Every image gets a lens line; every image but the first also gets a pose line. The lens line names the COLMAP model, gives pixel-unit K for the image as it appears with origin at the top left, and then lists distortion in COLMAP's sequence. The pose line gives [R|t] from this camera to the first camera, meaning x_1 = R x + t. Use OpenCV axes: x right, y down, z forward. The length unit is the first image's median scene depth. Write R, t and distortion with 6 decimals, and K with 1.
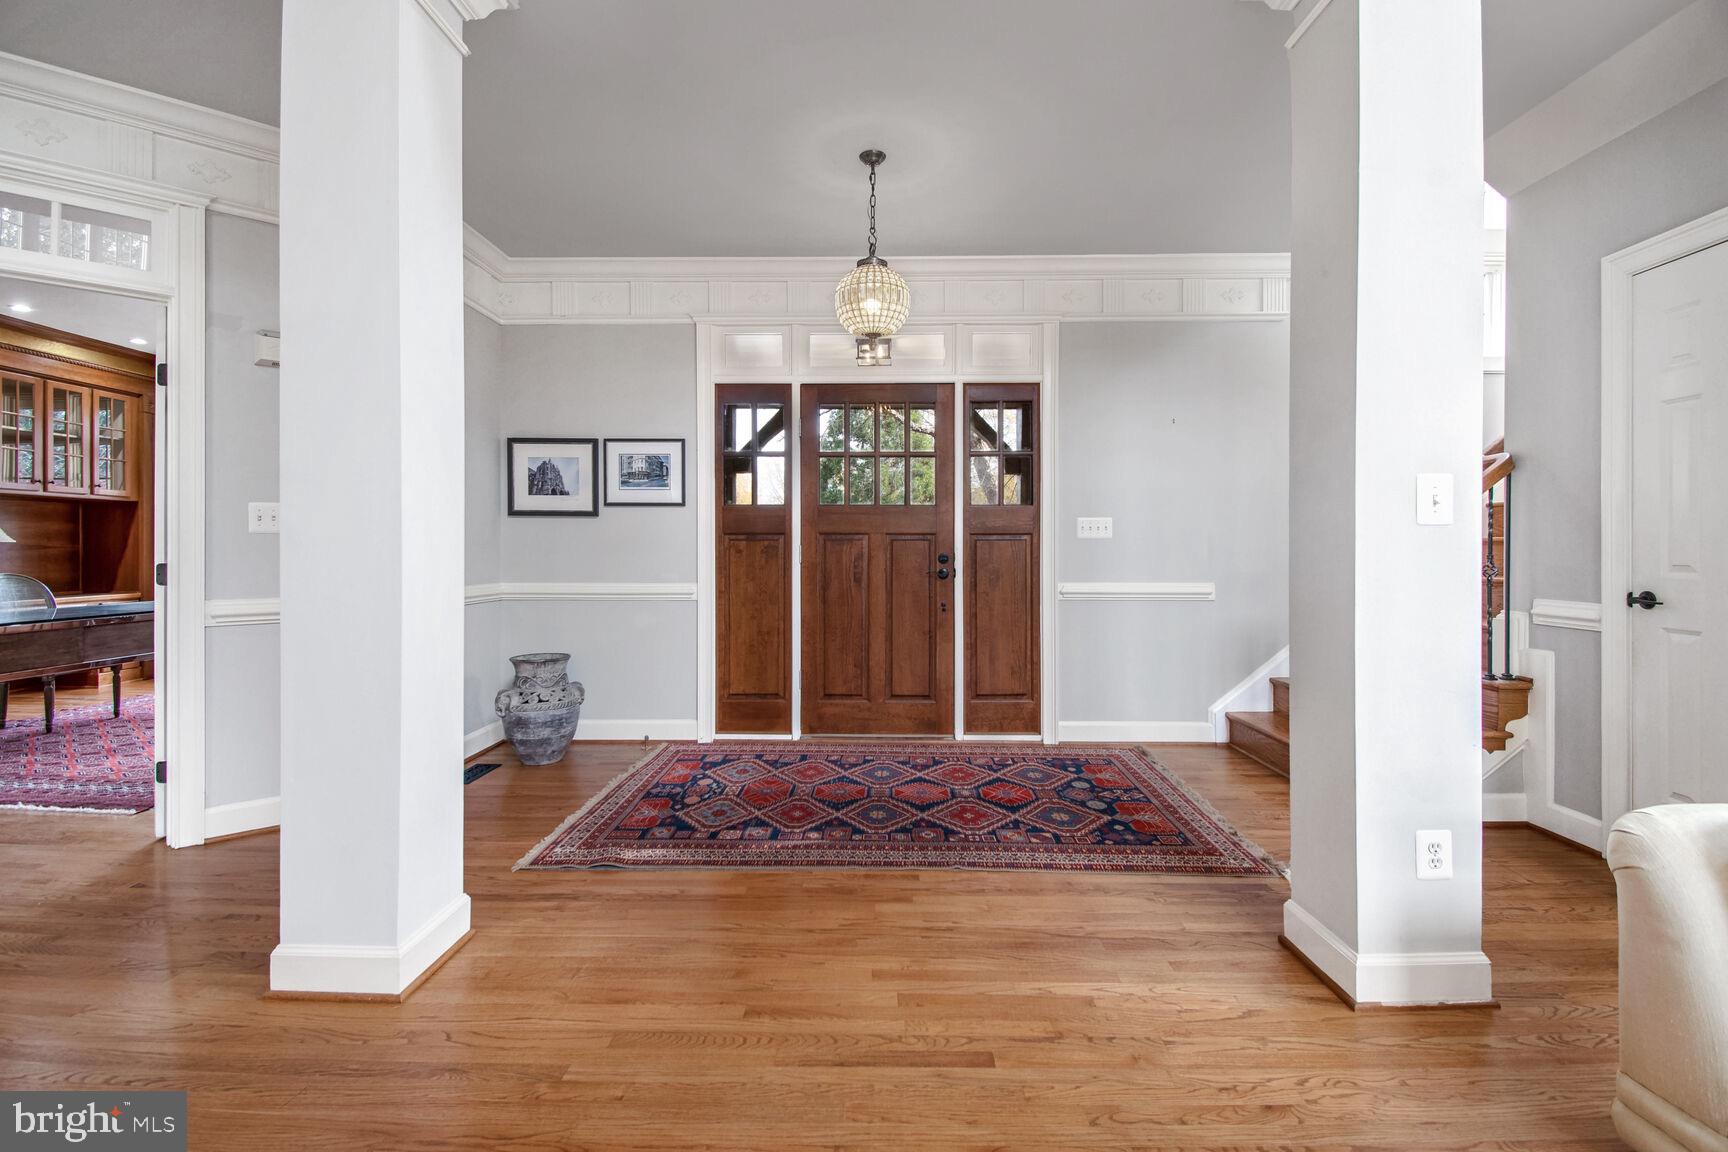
lens RADIAL K [[775.0, 0, 868.0], [0, 775.0, 544.5], [0, 0, 1]] dist [0.021279, 0.000028]
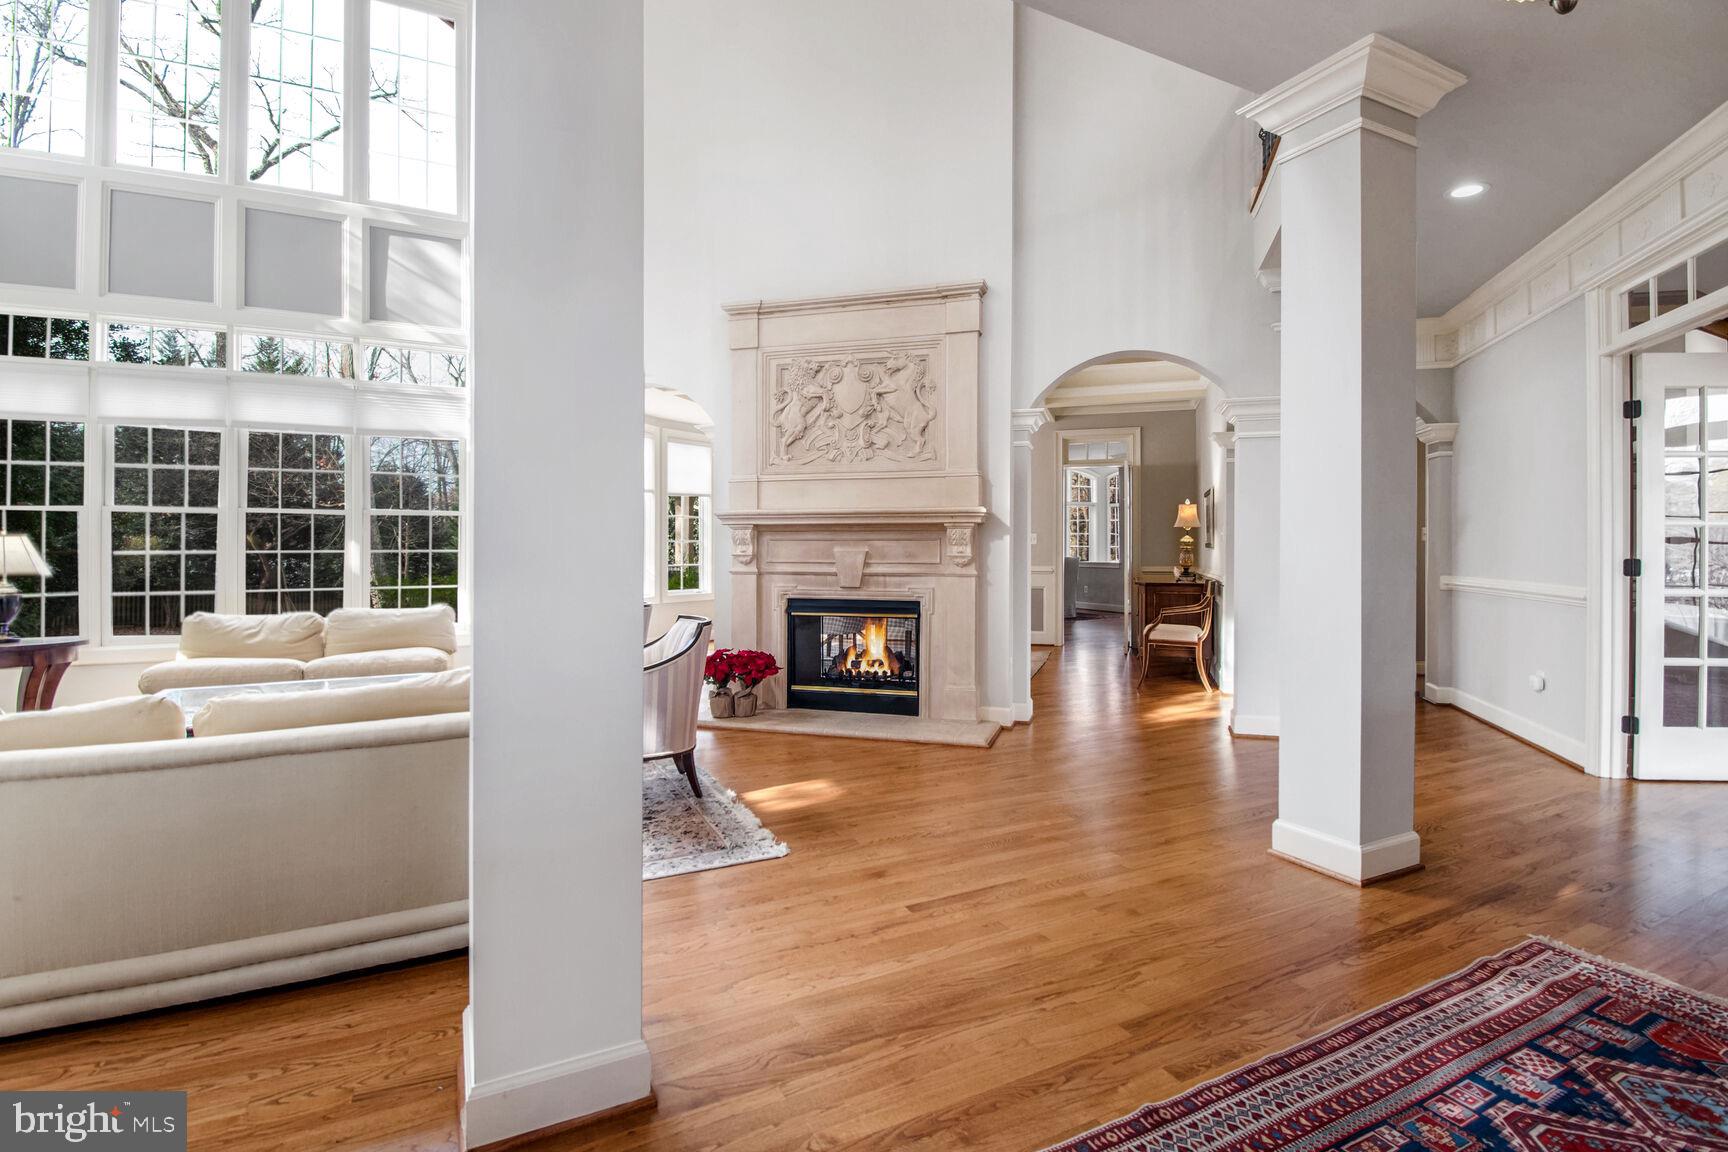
lens RADIAL K [[804.8, 0, 855.5], [0, 804.8, 551.9], [0, 0, 1]] dist [0.002053, -0.018195]
pose [[-0.892500, -0.000235, -0.451048, 0.350050], [-0.000009, 1.000000, -0.000503, 0.005055], [0.451048, -0.000445, -0.892500, 0.876425]]
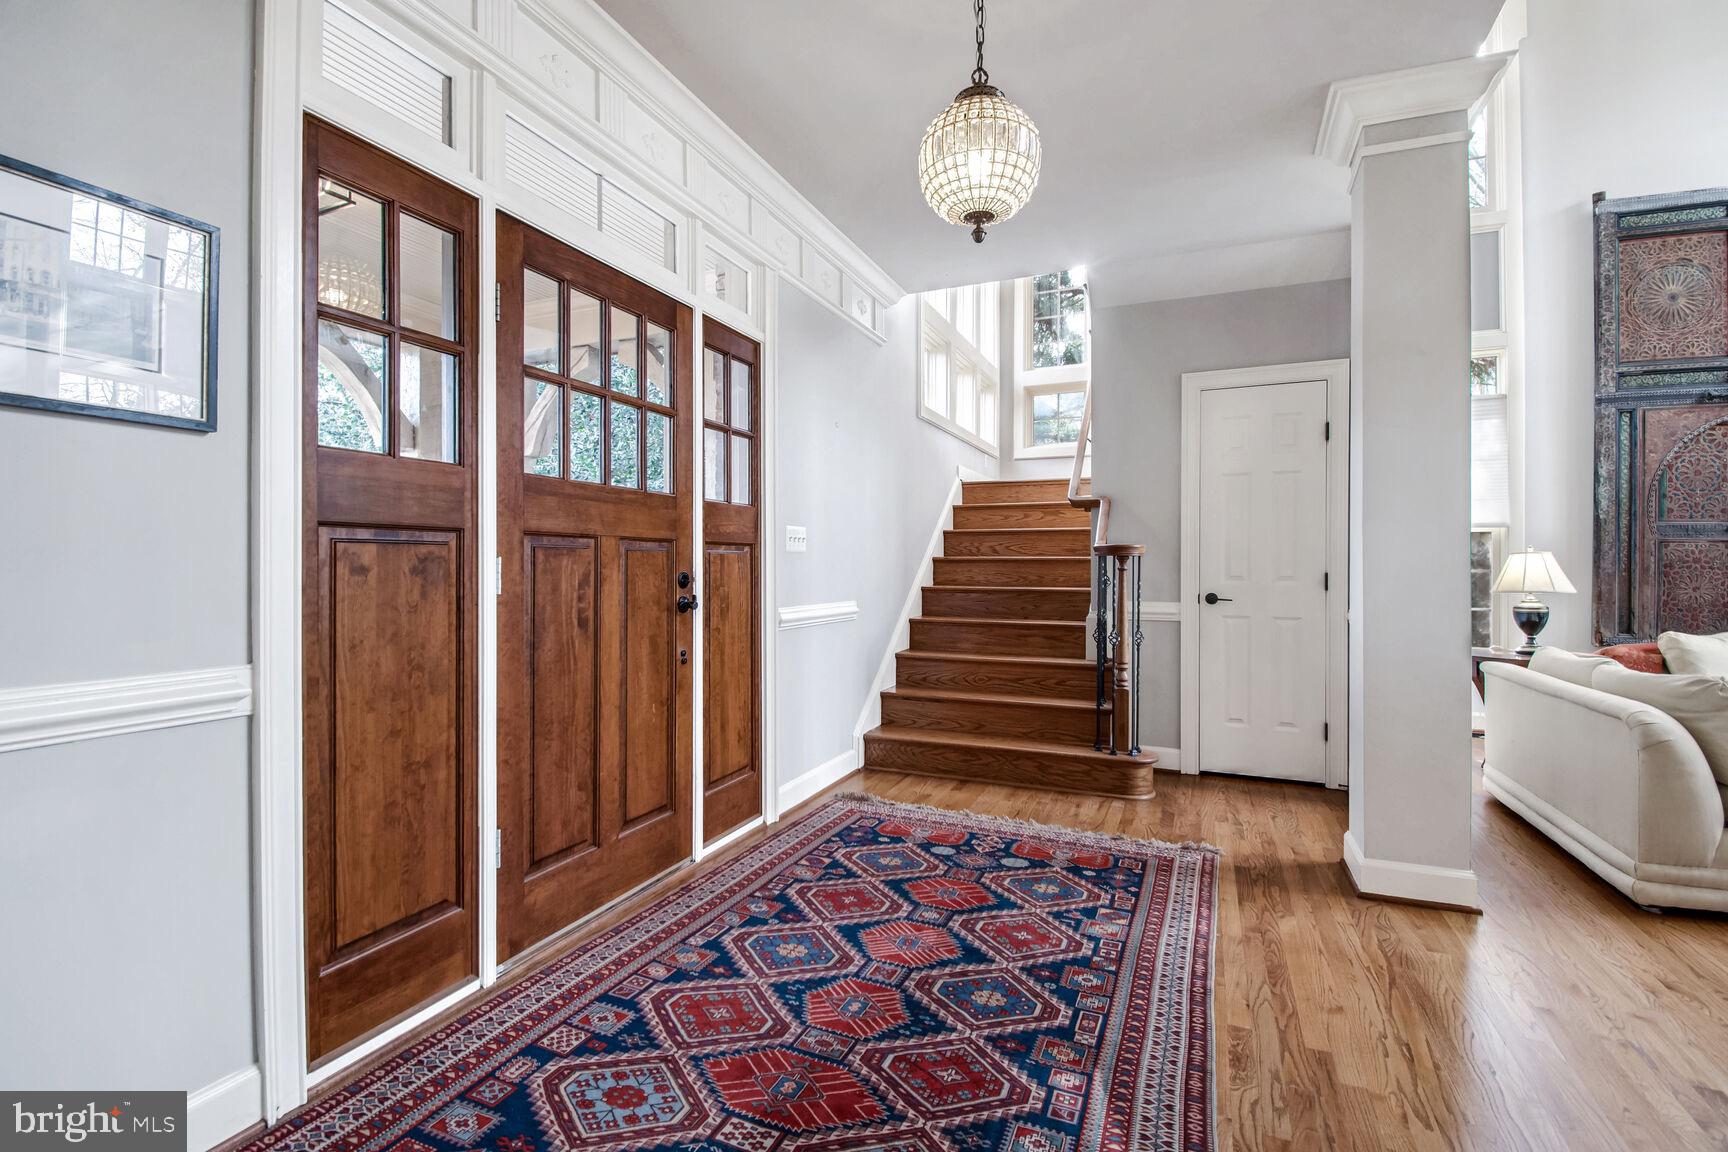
lens RADIAL K [[793.0, 0, 863.9], [0, 793.0, 556.0], [0, 0, 1]] dist [0.031274, -0.018943]
pose [[0.379880, 0.012204, 0.924955, -0.450196], [-0.007707, 0.999920, -0.010028, 0.003721], [-0.925004, -0.003319, 0.379944, 0.625097]]
